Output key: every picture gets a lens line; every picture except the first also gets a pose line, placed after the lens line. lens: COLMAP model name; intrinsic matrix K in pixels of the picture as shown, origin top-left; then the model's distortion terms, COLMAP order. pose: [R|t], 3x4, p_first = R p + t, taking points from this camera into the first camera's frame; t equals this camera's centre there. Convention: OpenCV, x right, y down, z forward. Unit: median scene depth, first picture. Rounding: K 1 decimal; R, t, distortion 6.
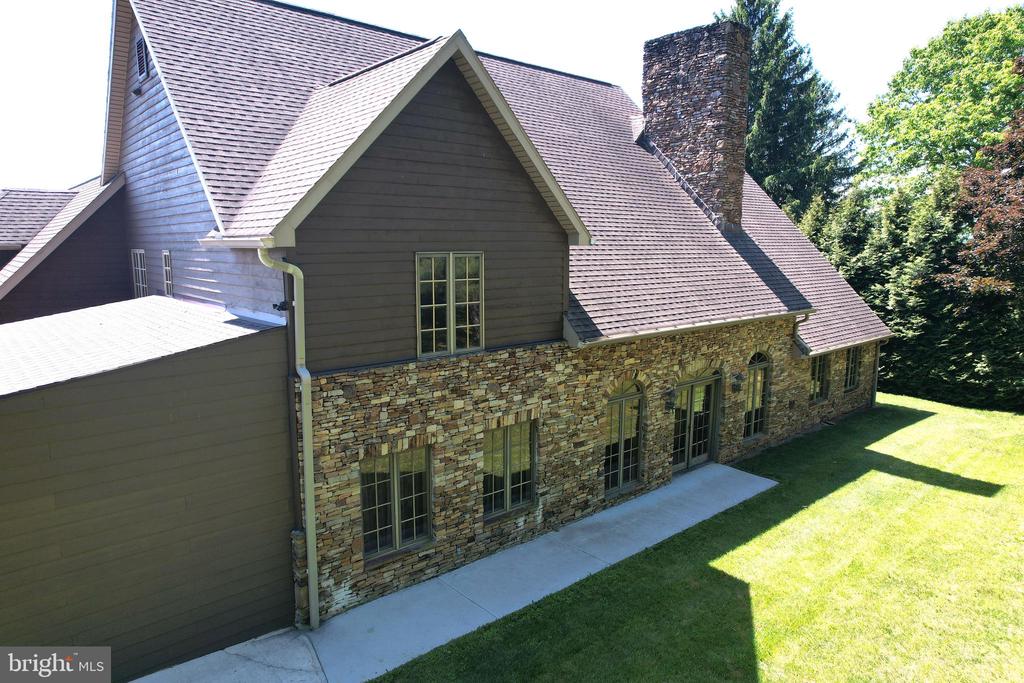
lens RADIAL K [[656.4, 0, 512.0], [0, 656.4, 341.5], [0, 0, 1]] dist [-0.035675, 0.003748]
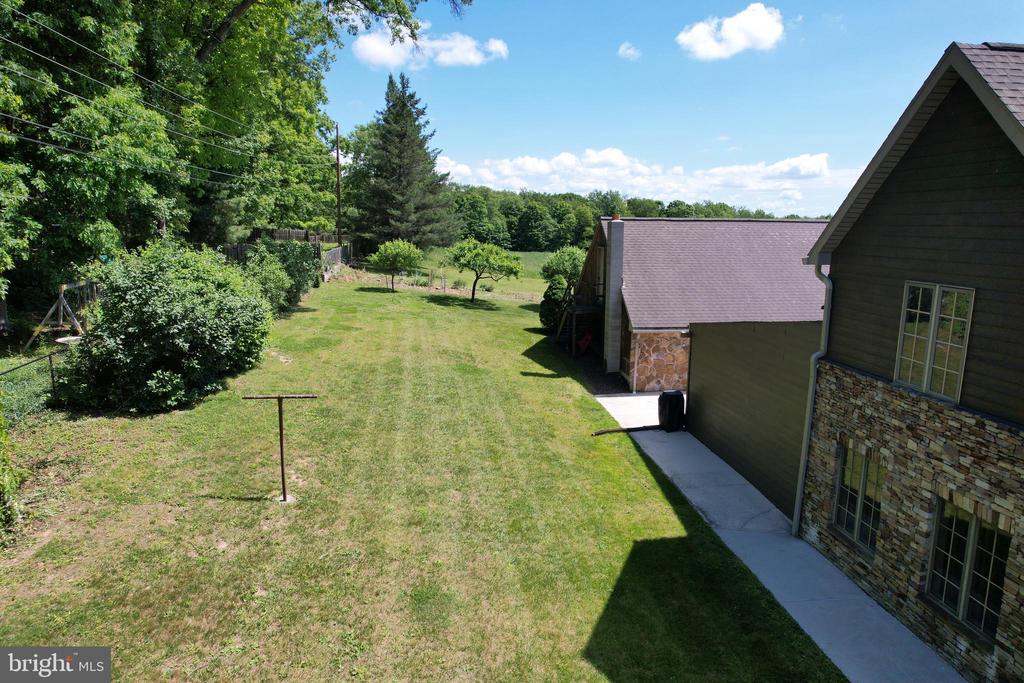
lens RADIAL K [[656.4, 0, 512.0], [0, 656.4, 341.5], [0, 0, 1]] dist [-0.035675, 0.003748]
pose [[-0.563082, 0.141463, -0.814203, 0.986872], [-0.132335, 0.957091, 0.257808, -0.211673], [0.815737, 0.252914, -0.520200, 0.990360]]
